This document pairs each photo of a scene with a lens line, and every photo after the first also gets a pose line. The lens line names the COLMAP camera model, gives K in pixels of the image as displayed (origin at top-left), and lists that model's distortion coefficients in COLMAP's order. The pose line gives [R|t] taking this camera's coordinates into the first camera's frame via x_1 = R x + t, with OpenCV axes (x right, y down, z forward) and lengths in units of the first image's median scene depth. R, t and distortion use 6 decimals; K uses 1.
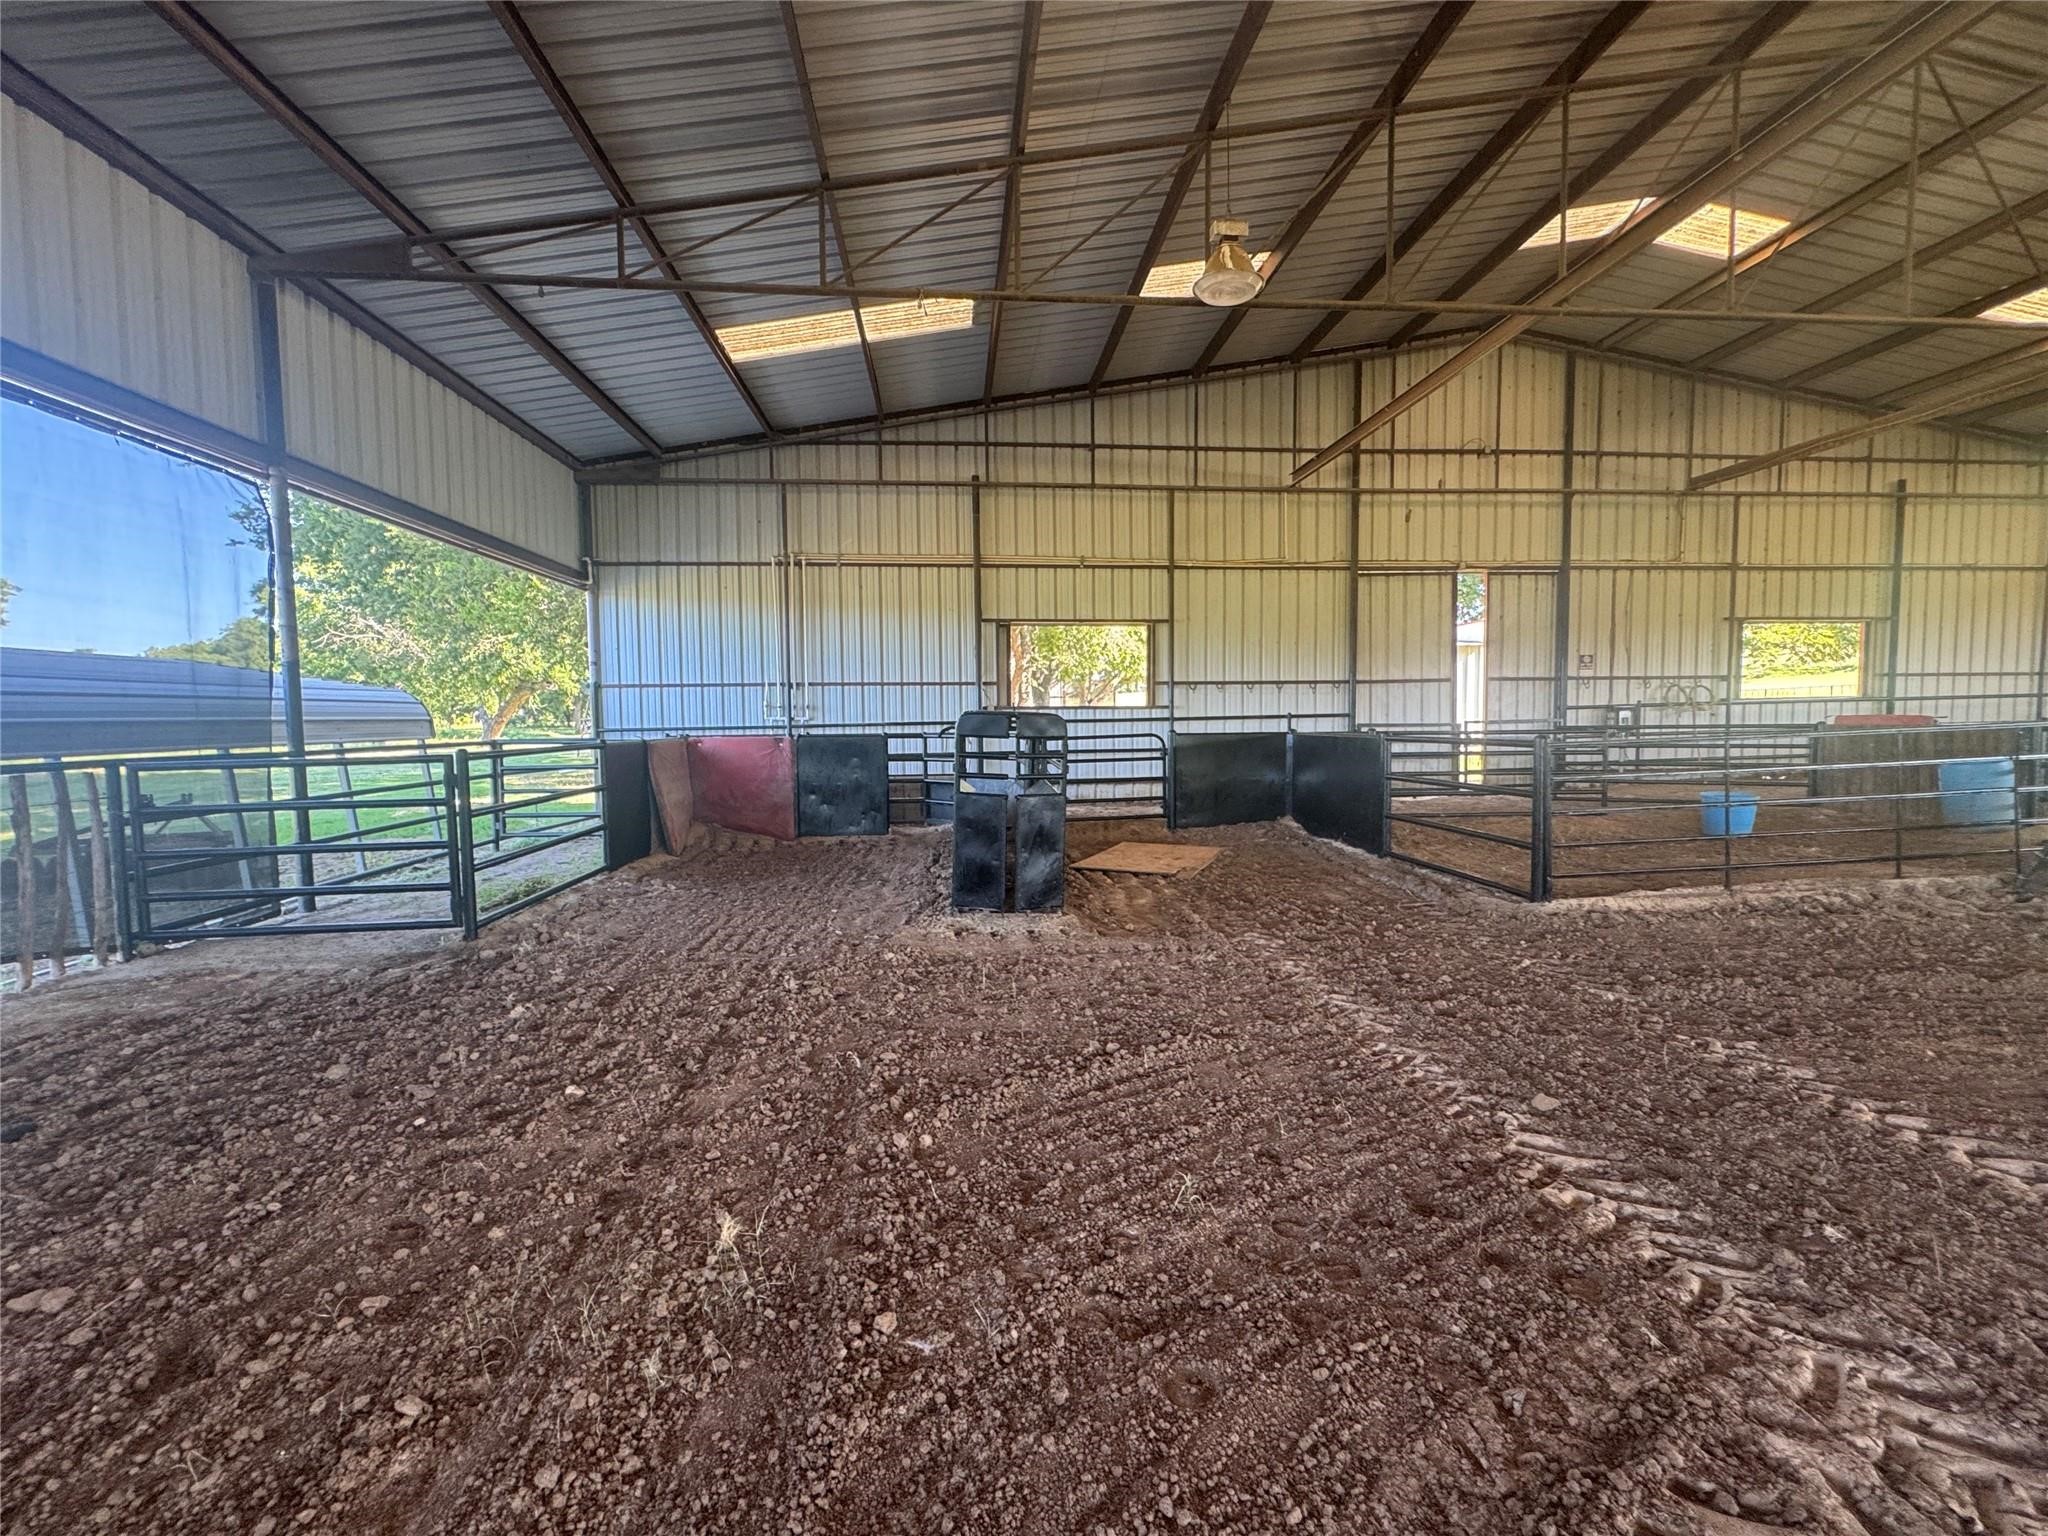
lens RADIAL K [[949.0, 0, 1023.5], [0, 949.0, 756.7], [0, 0, 1]] dist [0.002816, 0.000283]
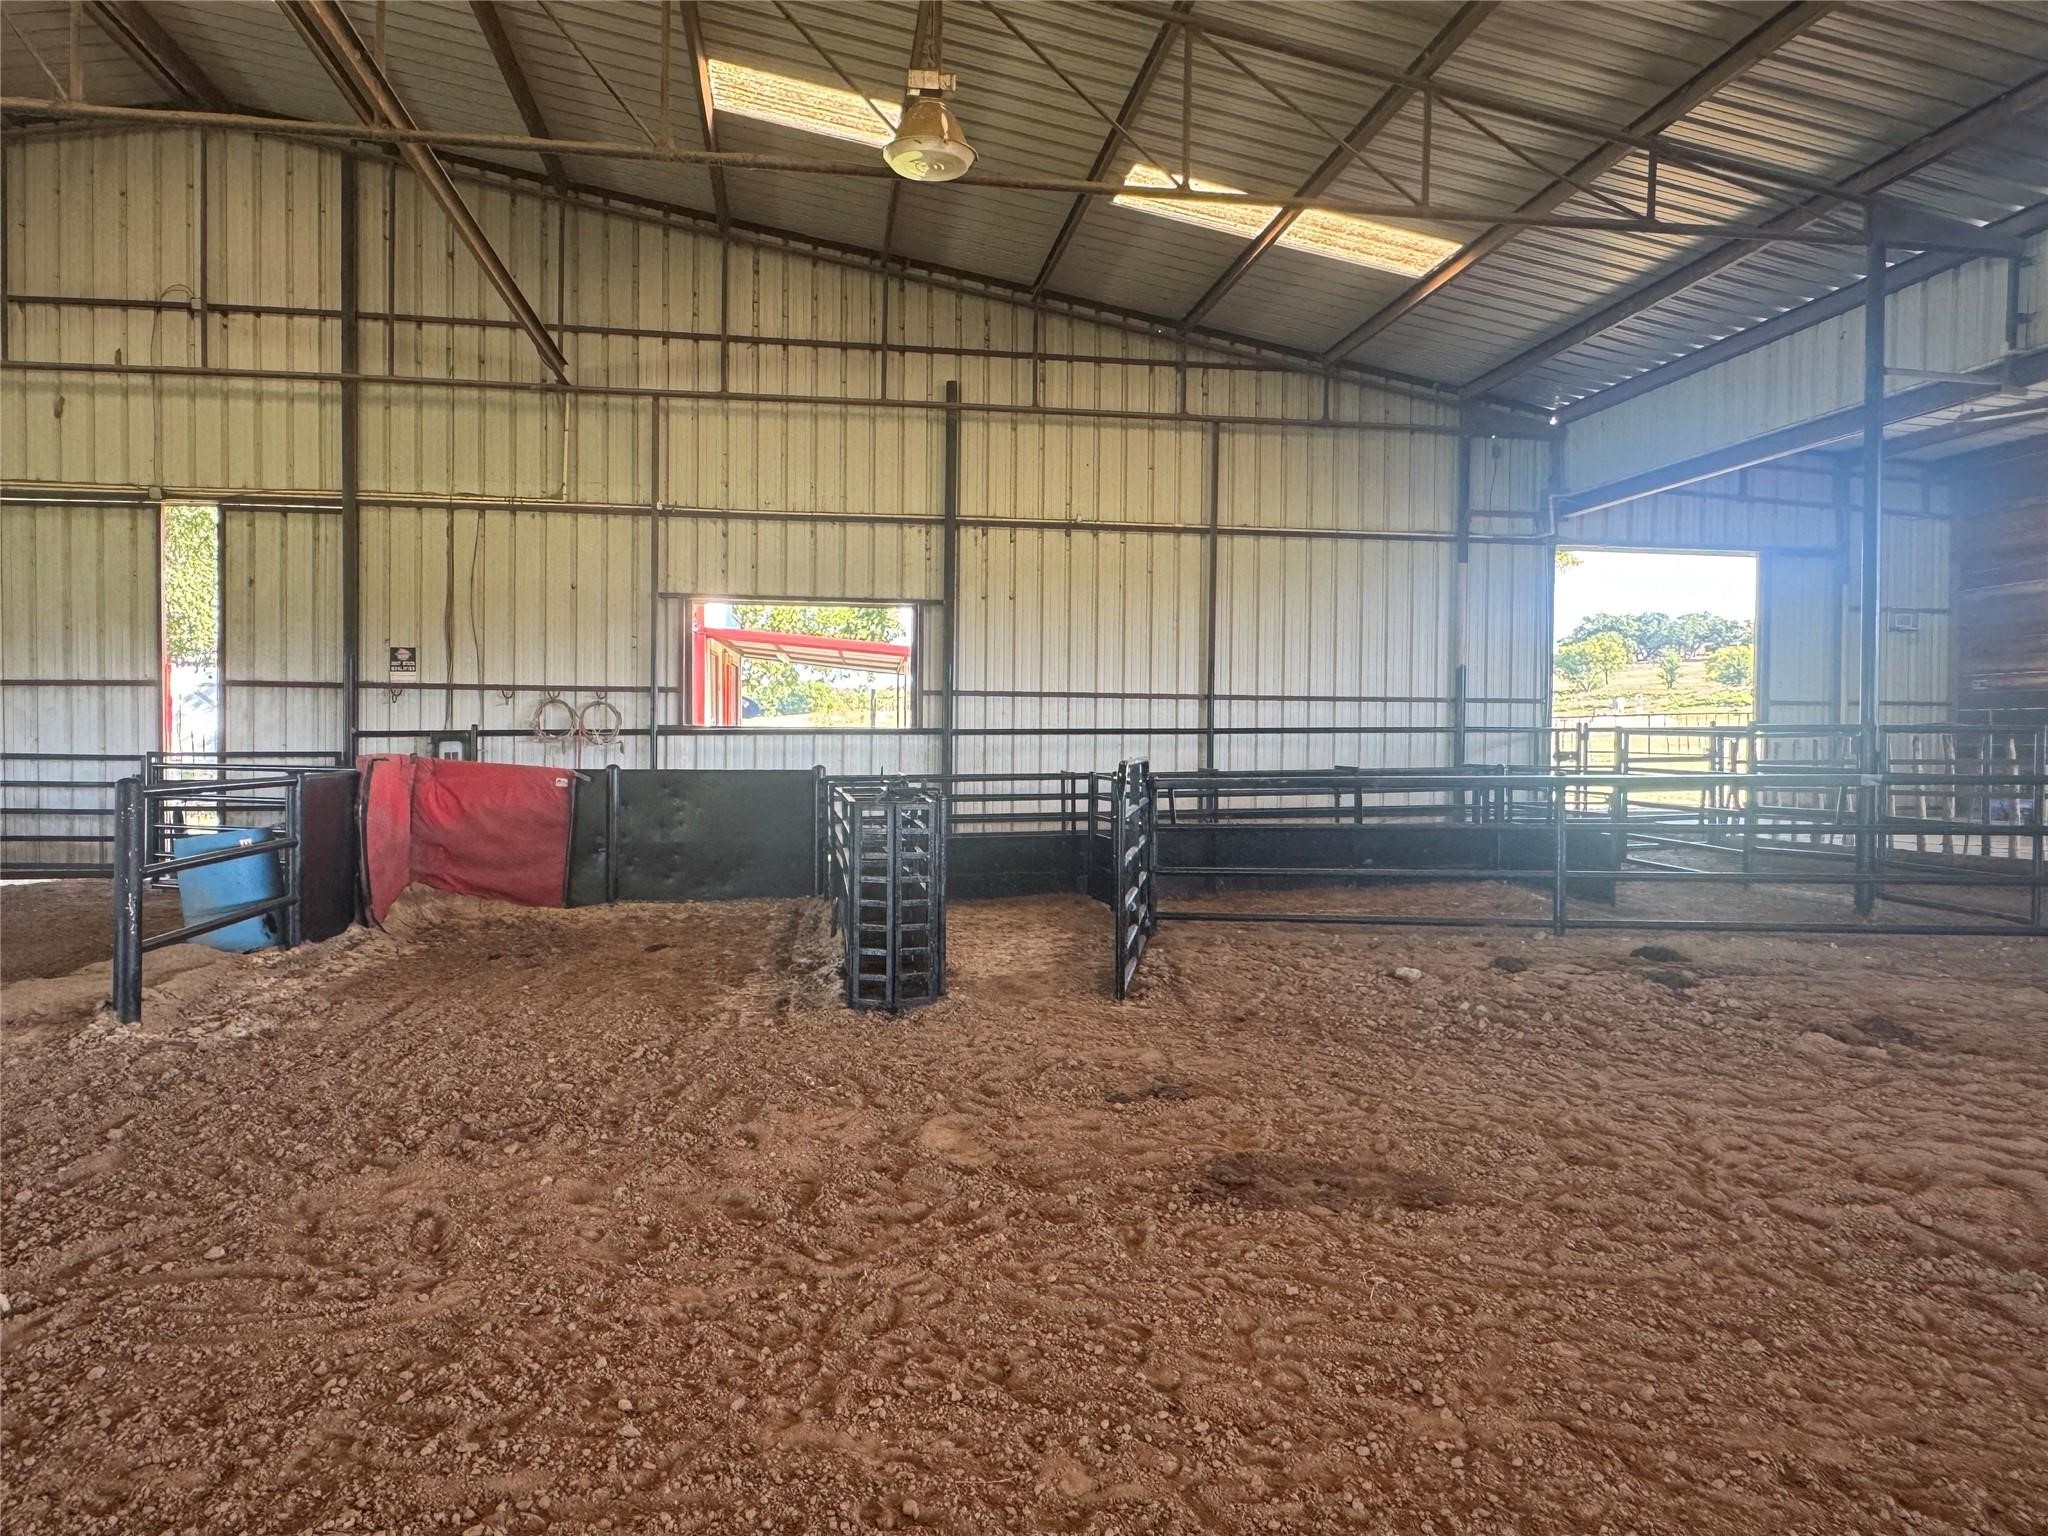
lens RADIAL K [[1432.2, 0, 1025.0], [0, 1432.2, 762.5], [0, 0, 1]] dist [-0.004354, -0.005130]
pose [[0.997927, 0.020165, 0.061116, 0.940021], [-0.018055, 0.999229, -0.034869, -0.009258], [-0.061772, 0.033693, 0.997521, 0.069286]]
